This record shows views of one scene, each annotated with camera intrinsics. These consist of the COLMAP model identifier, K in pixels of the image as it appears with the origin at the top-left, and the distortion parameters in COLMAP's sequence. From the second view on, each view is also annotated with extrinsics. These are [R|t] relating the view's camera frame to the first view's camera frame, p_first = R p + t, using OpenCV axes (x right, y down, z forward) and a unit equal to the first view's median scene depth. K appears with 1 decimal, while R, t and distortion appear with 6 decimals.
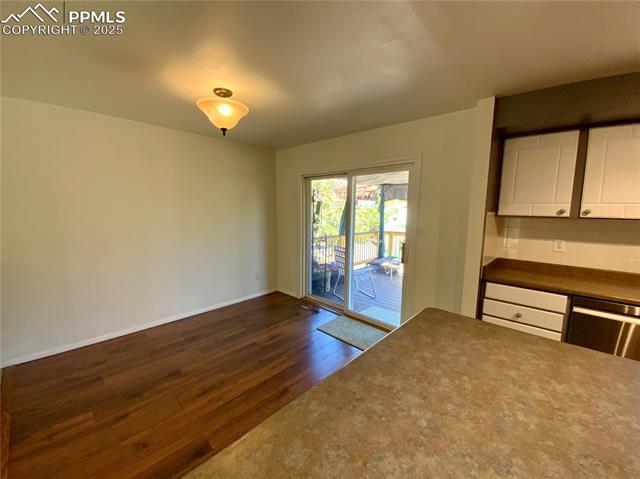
lens RADIAL K [[257.2, 0, 319.9], [0, 257.2, 241.3], [0, 0, 1]] dist [0.022988, -0.020293]
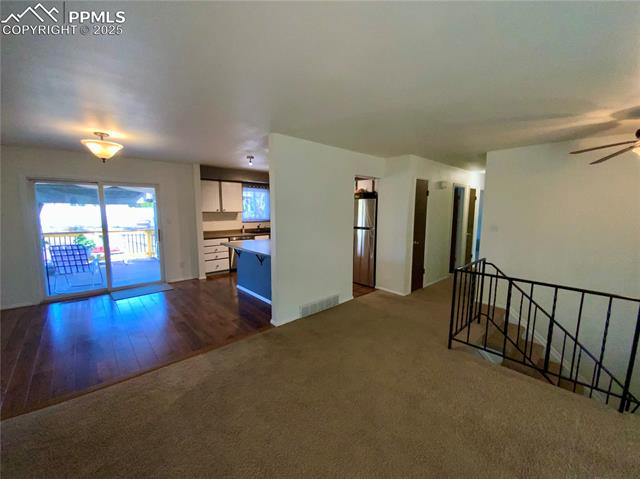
lens RADIAL K [[257.2, 0, 319.9], [0, 257.2, 241.3], [0, 0, 1]] dist [0.022988, -0.020293]
pose [[0.084777, -0.137702, 0.986839, -1.598654], [0.123460, 0.984224, 0.126731, -0.001433], [-0.988722, 0.111092, 0.100440, -0.291154]]
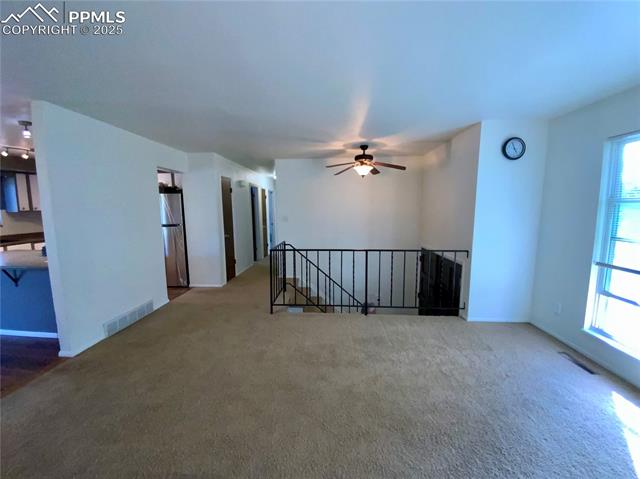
lens RADIAL K [[257.2, 0, 319.9], [0, 257.2, 241.3], [0, 0, 1]] dist [0.022988, -0.020293]
pose [[-0.635932, -0.106297, 0.764390, -1.710580], [0.097502, 0.971466, 0.216210, 0.008241], [-0.765561, 0.212024, -0.607422, -0.105826]]
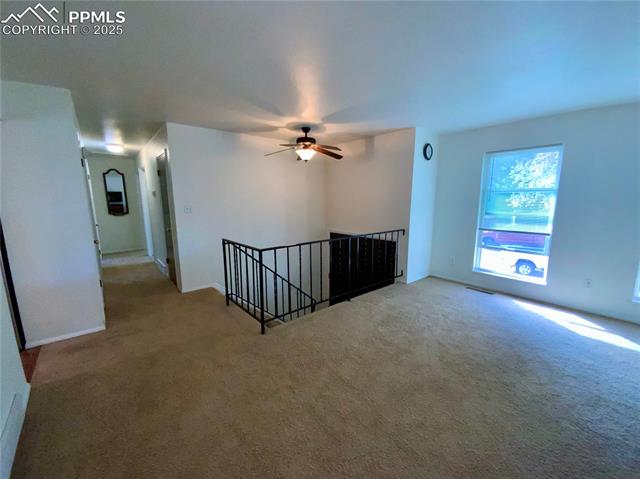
lens RADIAL K [[257.2, 0, 319.9], [0, 257.2, 241.3], [0, 0, 1]] dist [0.022988, -0.020293]
pose [[-0.991955, -0.029298, 0.123155, -0.819529], [0.008204, 0.955928, 0.293486, -0.006723], [-0.126326, 0.292136, -0.947997, 0.208628]]
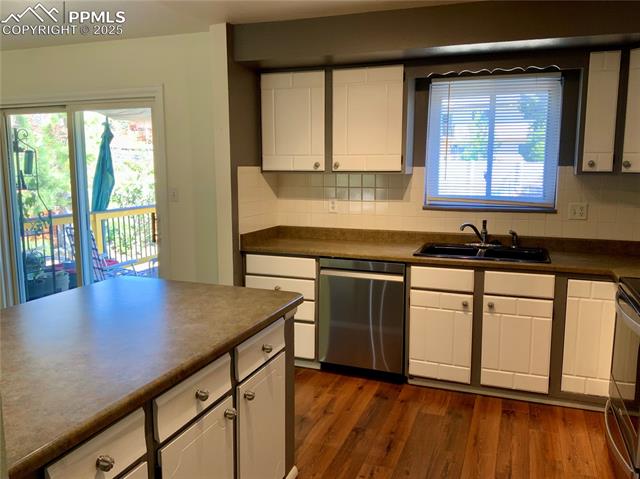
lens RADIAL K [[524.9, 0, 320.0], [0, 524.9, 239.5], [0, 0, 1]] dist [0.107859, -0.188522]
pose [[0.925980, -0.063071, 0.372267, 0.251716], [0.057586, 0.998006, 0.025847, 0.083293], [-0.373155, -0.002497, 0.927766, -0.590550]]
